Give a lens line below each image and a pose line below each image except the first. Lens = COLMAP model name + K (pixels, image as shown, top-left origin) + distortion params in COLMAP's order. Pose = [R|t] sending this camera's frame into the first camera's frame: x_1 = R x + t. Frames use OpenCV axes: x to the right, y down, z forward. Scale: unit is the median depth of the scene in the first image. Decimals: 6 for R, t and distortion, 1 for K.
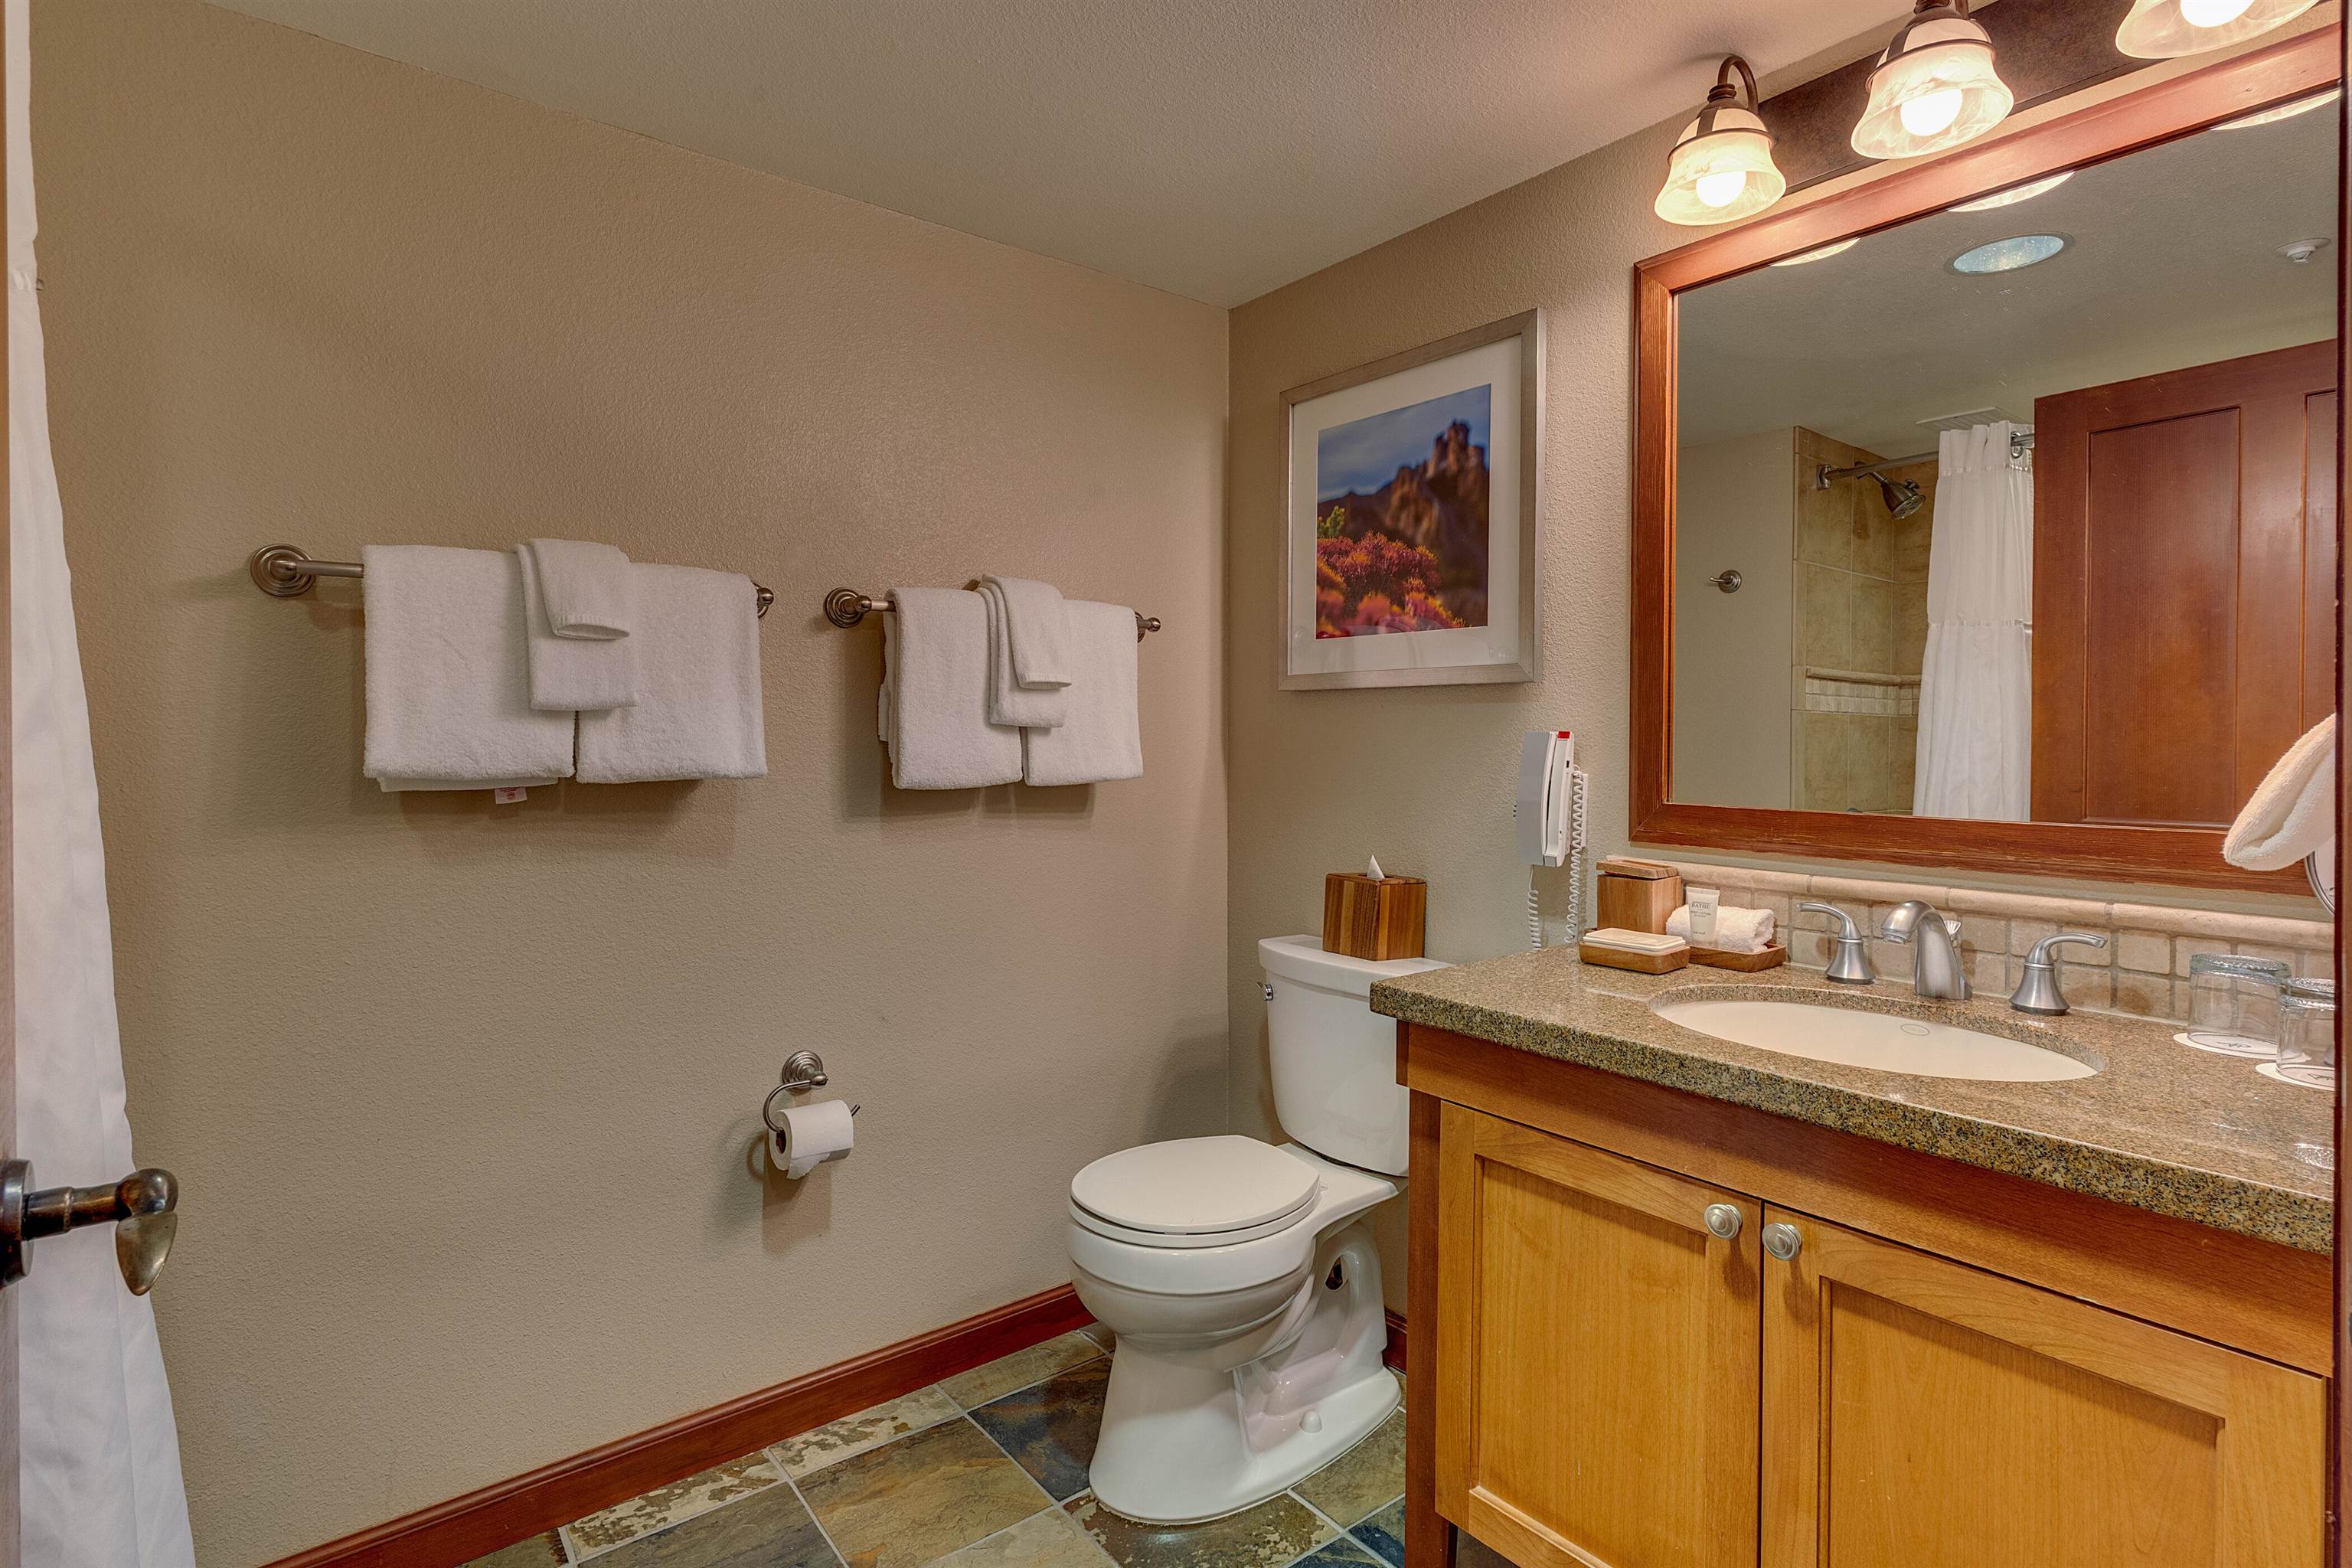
lens RADIAL K [[1160.5, 0, 1172.4], [0, 1160.5, 741.0], [0, 0, 1]] dist [-0.000599, 0.000877]
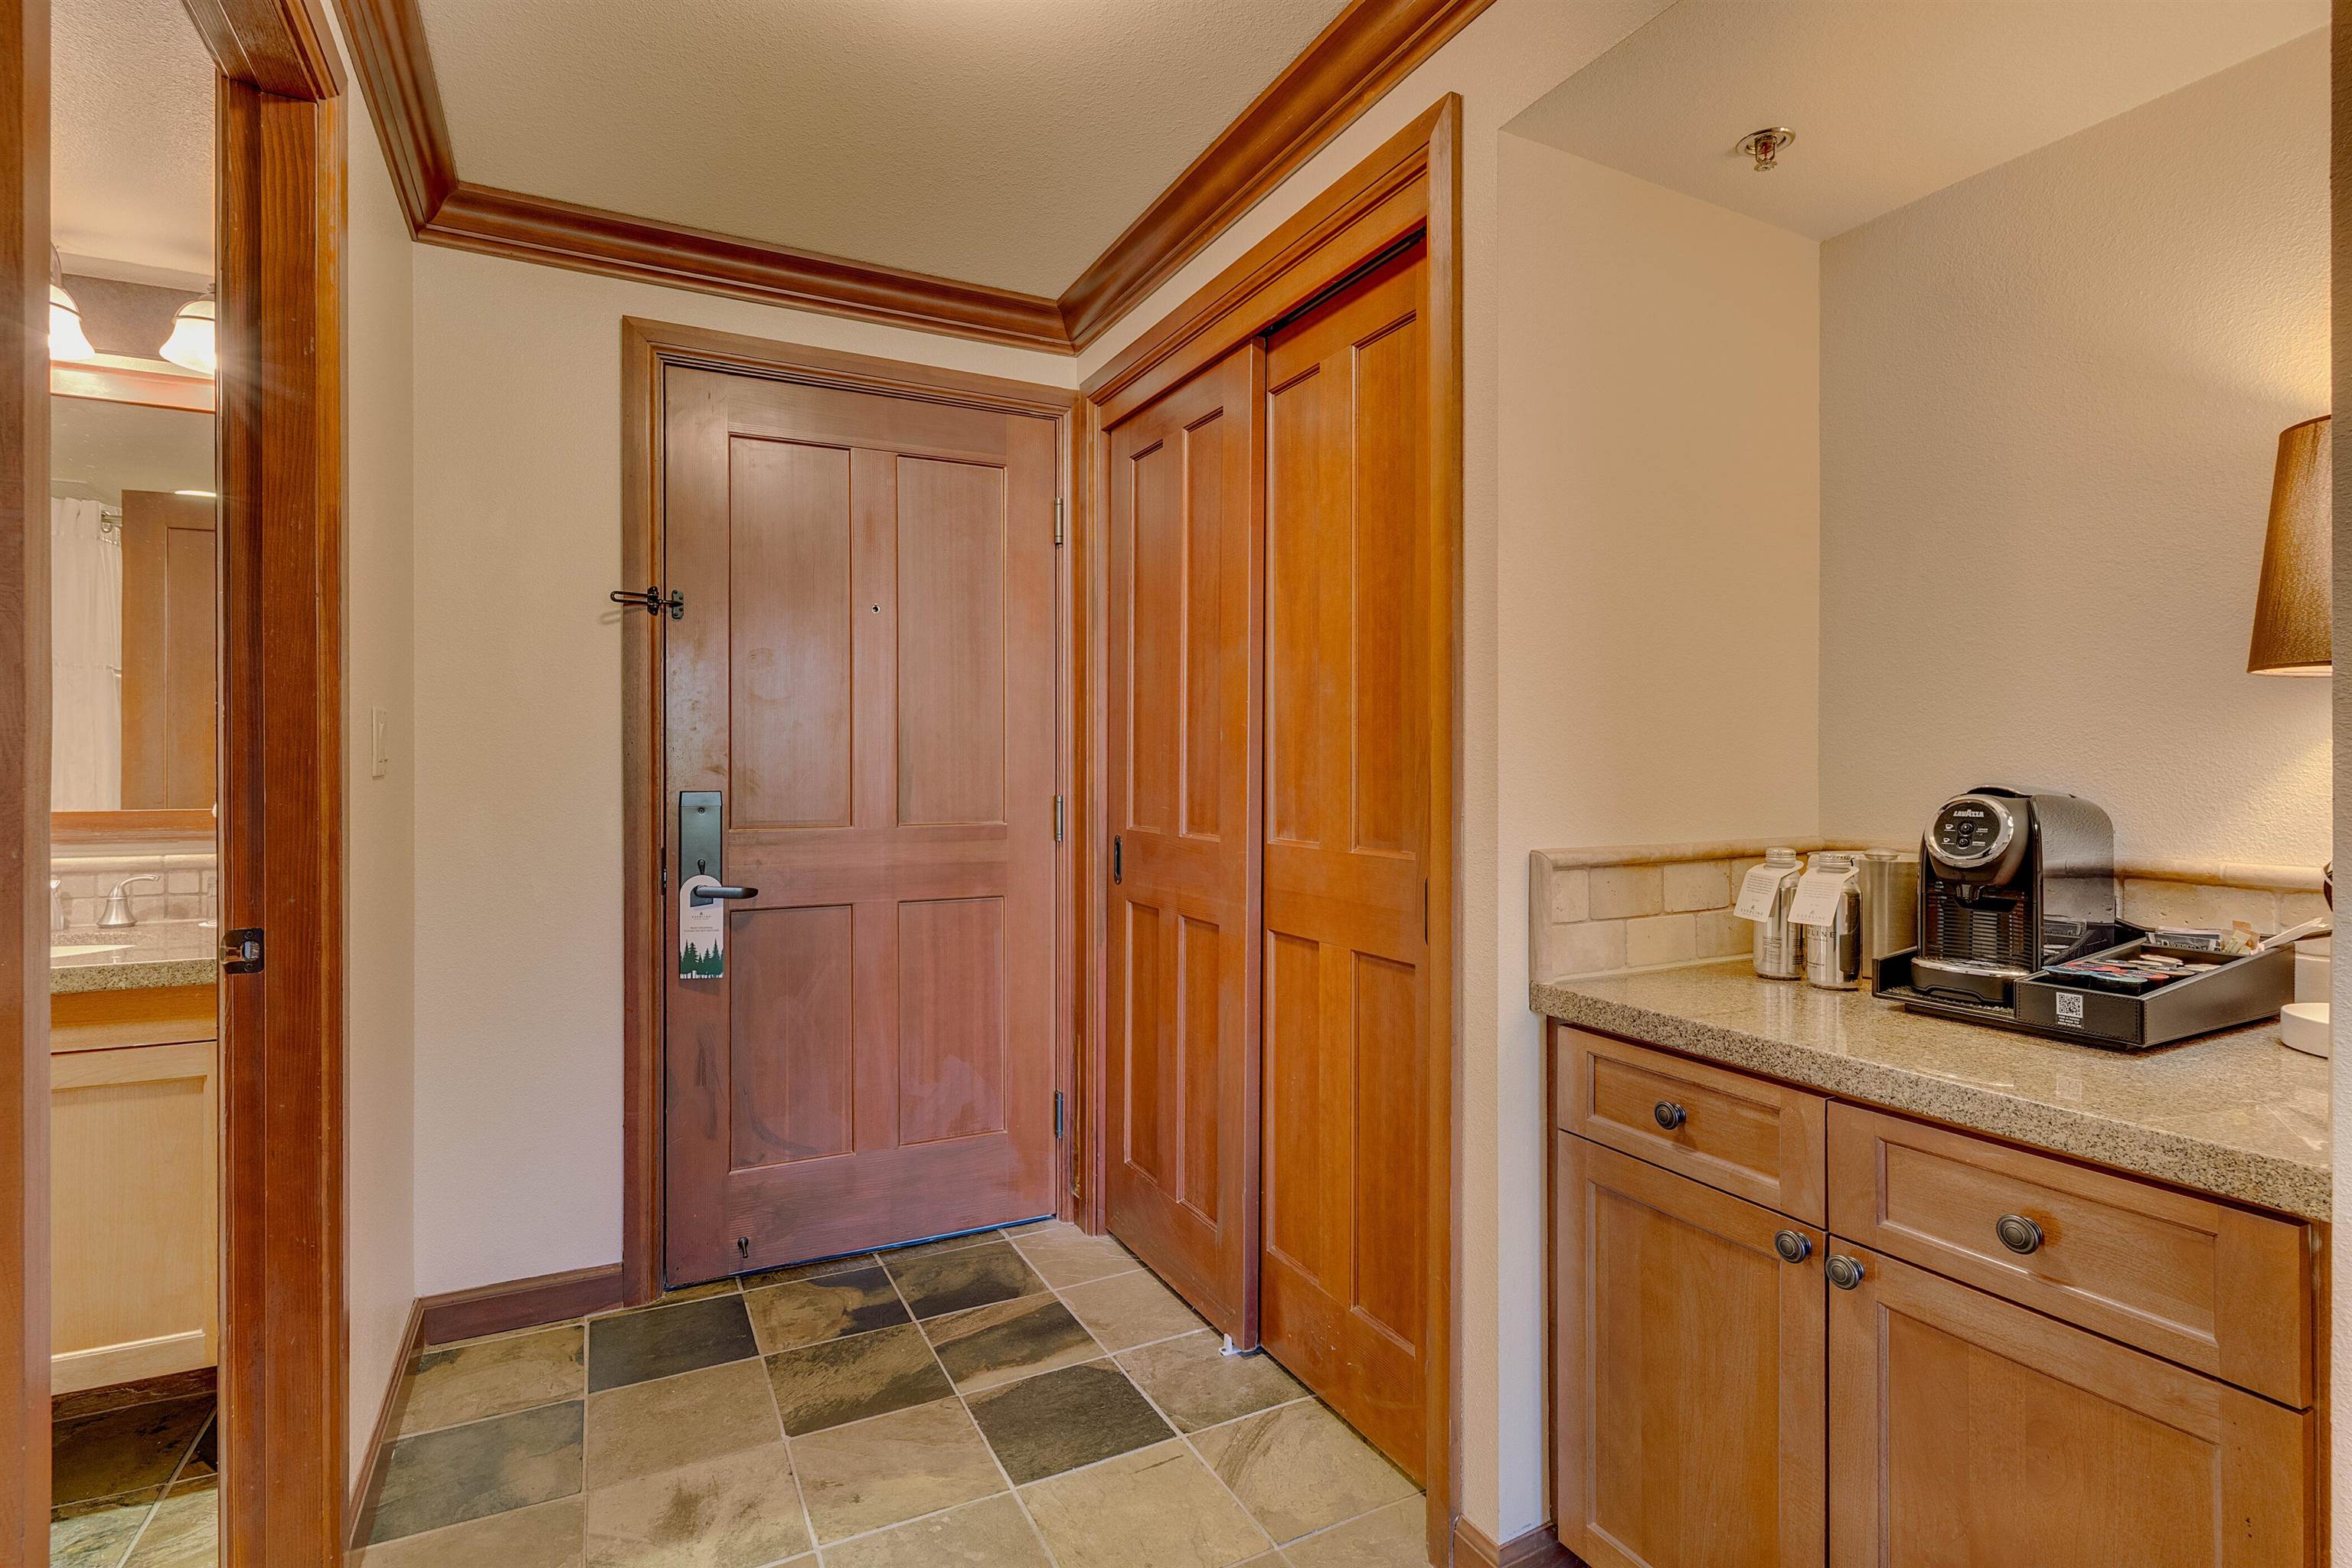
lens RADIAL K [[1160.5, 0, 1172.4], [0, 1160.5, 741.0], [0, 0, 1]] dist [-0.000599, 0.000877]
pose [[0.204213, 0.006239, 0.978906, -0.528268], [0.018184, 0.999783, -0.010166, 0.018324], [-0.978757, 0.019877, 0.204056, -0.761389]]
